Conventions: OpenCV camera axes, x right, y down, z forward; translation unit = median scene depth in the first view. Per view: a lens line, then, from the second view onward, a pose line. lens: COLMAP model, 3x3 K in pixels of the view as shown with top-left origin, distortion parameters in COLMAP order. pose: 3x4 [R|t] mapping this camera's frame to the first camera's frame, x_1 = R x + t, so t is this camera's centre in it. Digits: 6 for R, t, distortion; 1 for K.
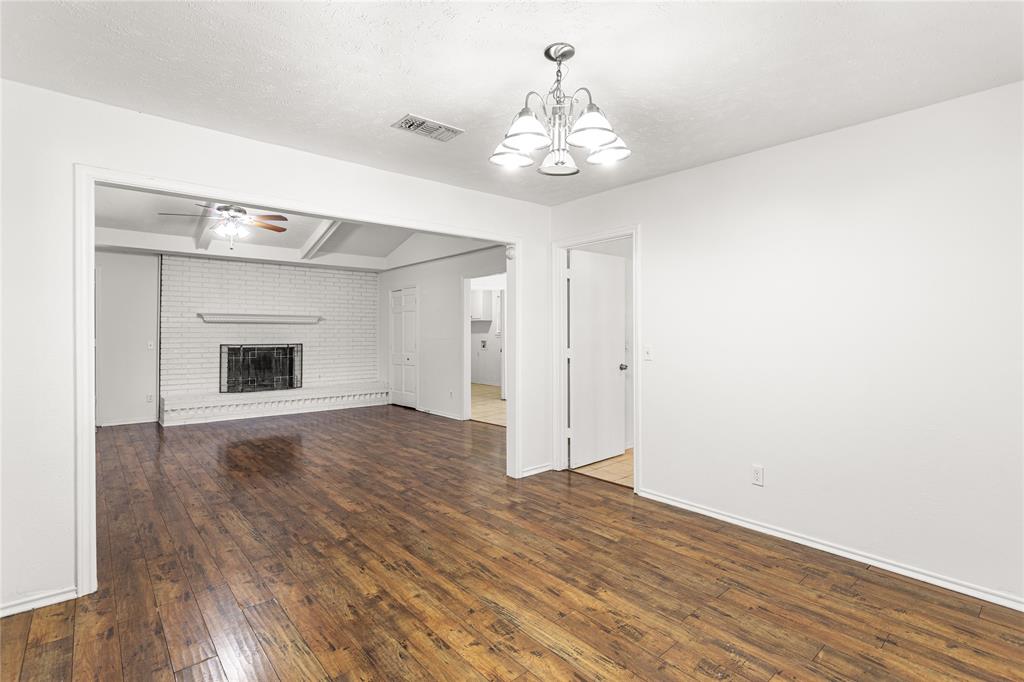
lens RADIAL K [[493.7, 0, 513.7], [0, 493.7, 333.3], [0, 0, 1]] dist [-0.000016, -0.000023]
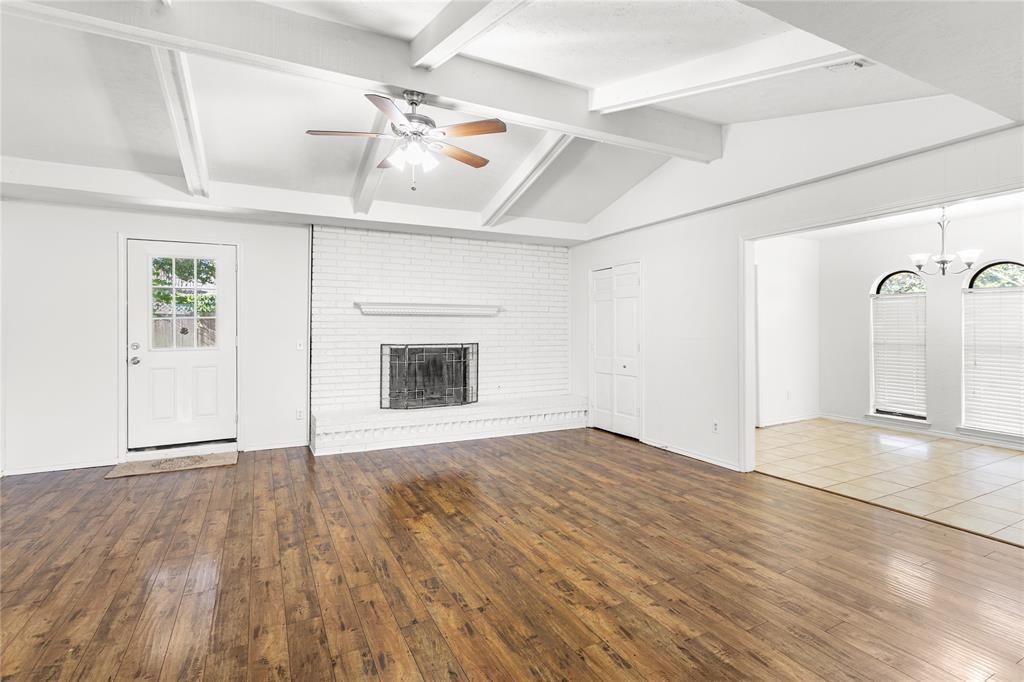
lens RADIAL K [[490.4, 0, 514.6], [0, 490.4, 327.9], [0, 0, 1]] dist [-0.034722, 0.000005]
pose [[0.972639, 0.001724, -0.232316, -0.219774], [-0.001443, 0.999998, 0.001380, -0.002963], [0.232318, -0.001007, 0.972639, 0.318168]]
